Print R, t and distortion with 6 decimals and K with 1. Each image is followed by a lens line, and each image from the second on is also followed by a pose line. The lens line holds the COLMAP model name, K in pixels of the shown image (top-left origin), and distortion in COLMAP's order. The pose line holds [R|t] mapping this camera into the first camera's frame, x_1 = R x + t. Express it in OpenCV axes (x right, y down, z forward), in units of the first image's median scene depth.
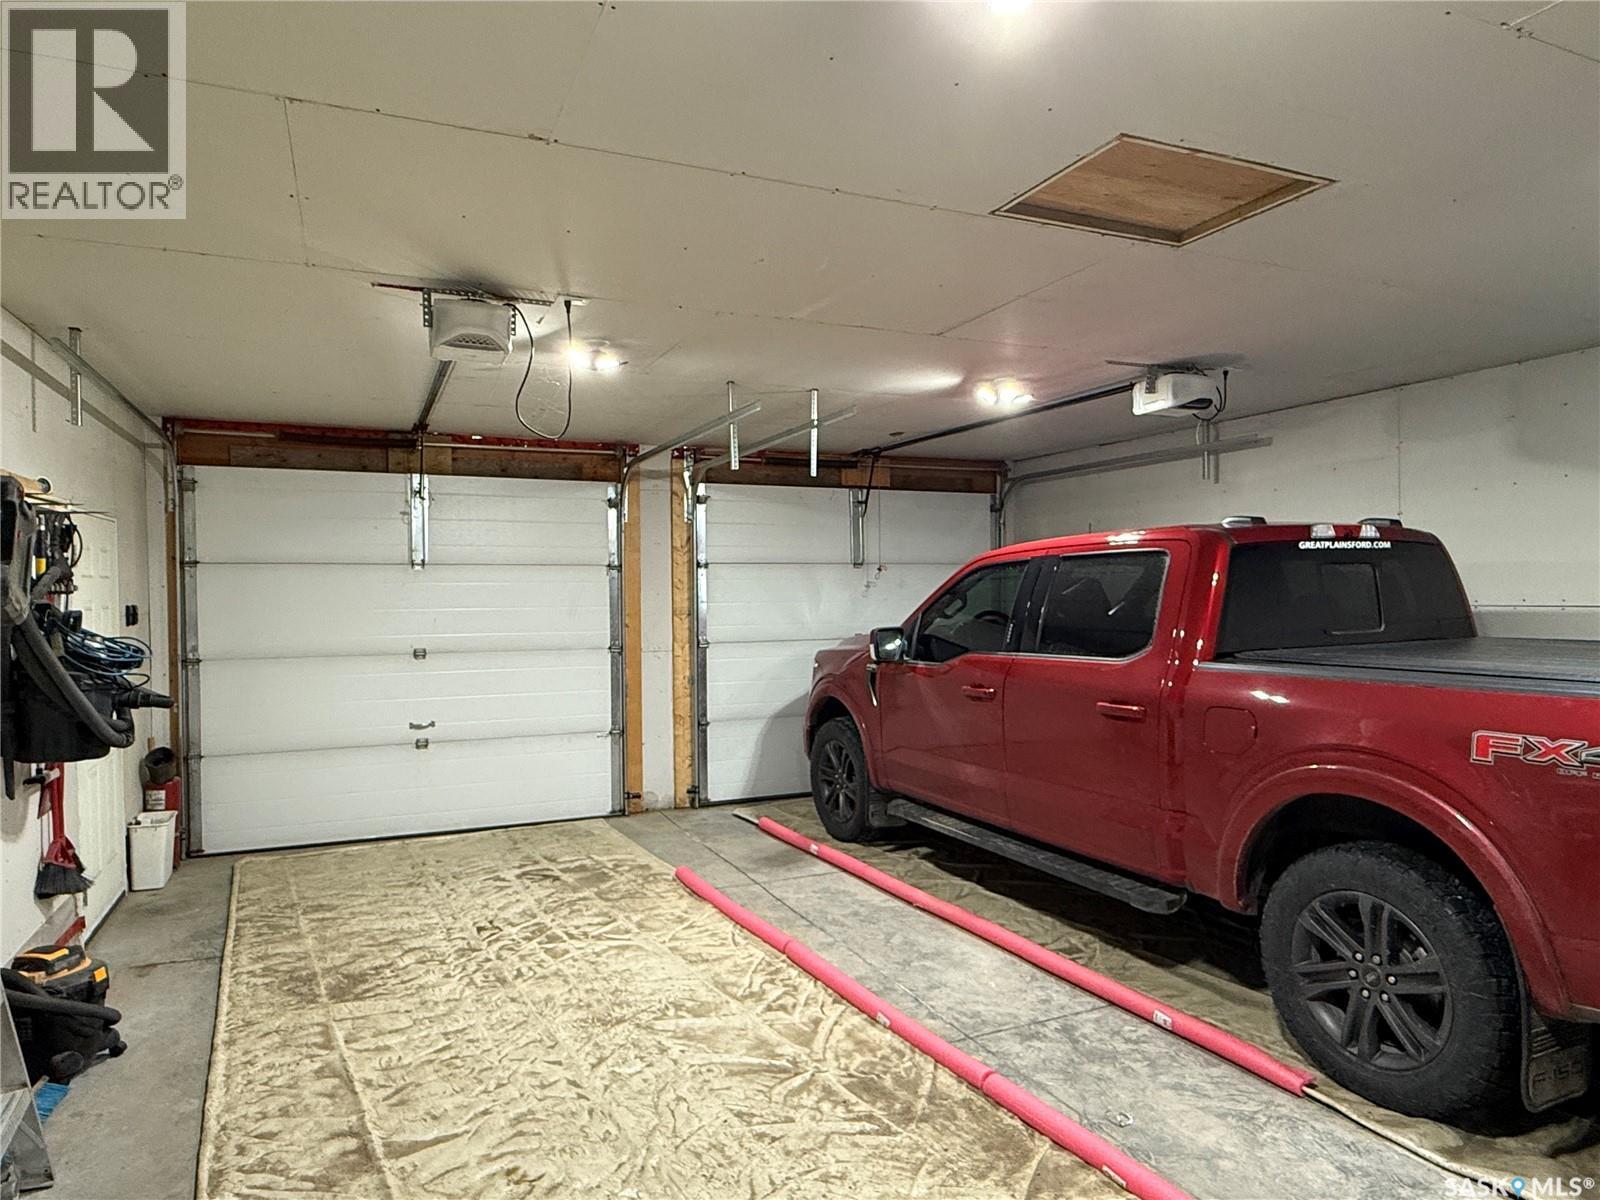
lens RADIAL K [[996.1, 0, 795.6], [0, 996.1, 603.4], [0, 0, 1]] dist [0.001297, 0.004389]
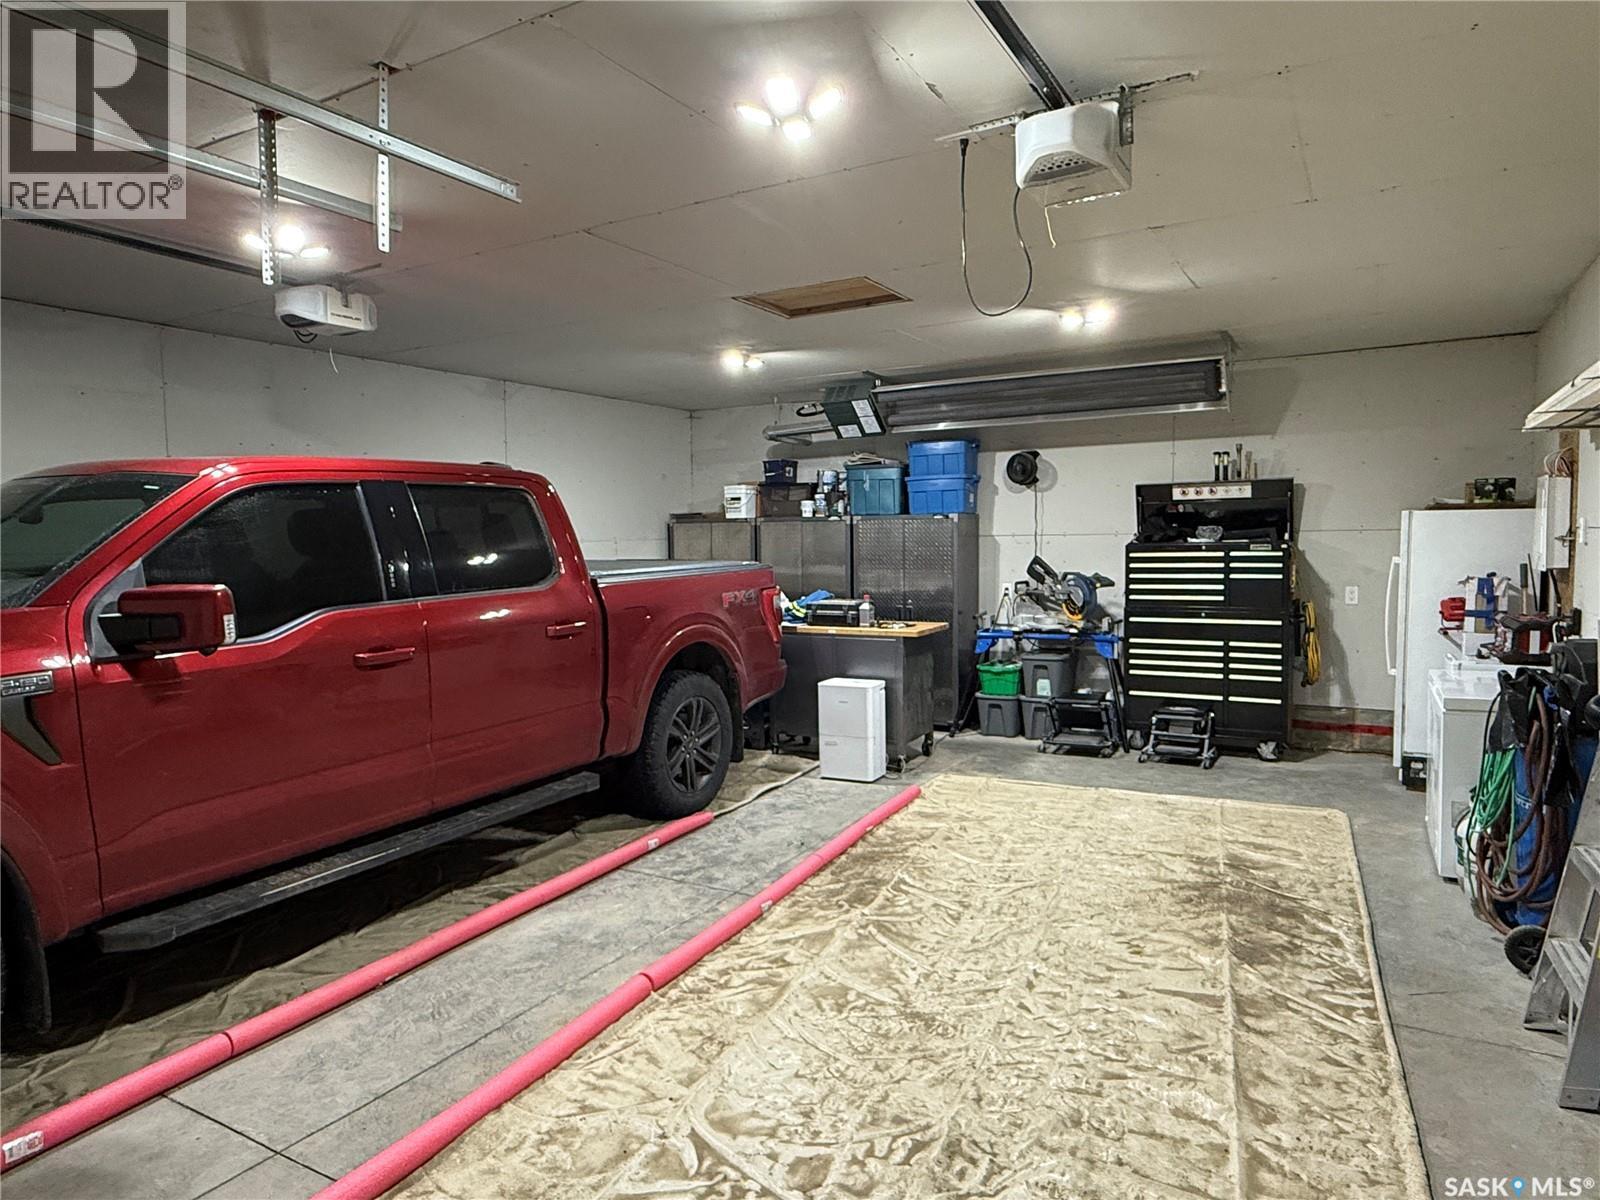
lens RADIAL K [[996.1, 0, 795.3], [0, 996.1, 595.3], [0, 0, 1]] dist [0.001297, 0.004389]
pose [[-0.587620, -0.027123, 0.808682, -0.834867], [0.034201, 0.997712, 0.058314, 0.013962], [-0.808414, 0.061924, -0.585348, 1.646678]]
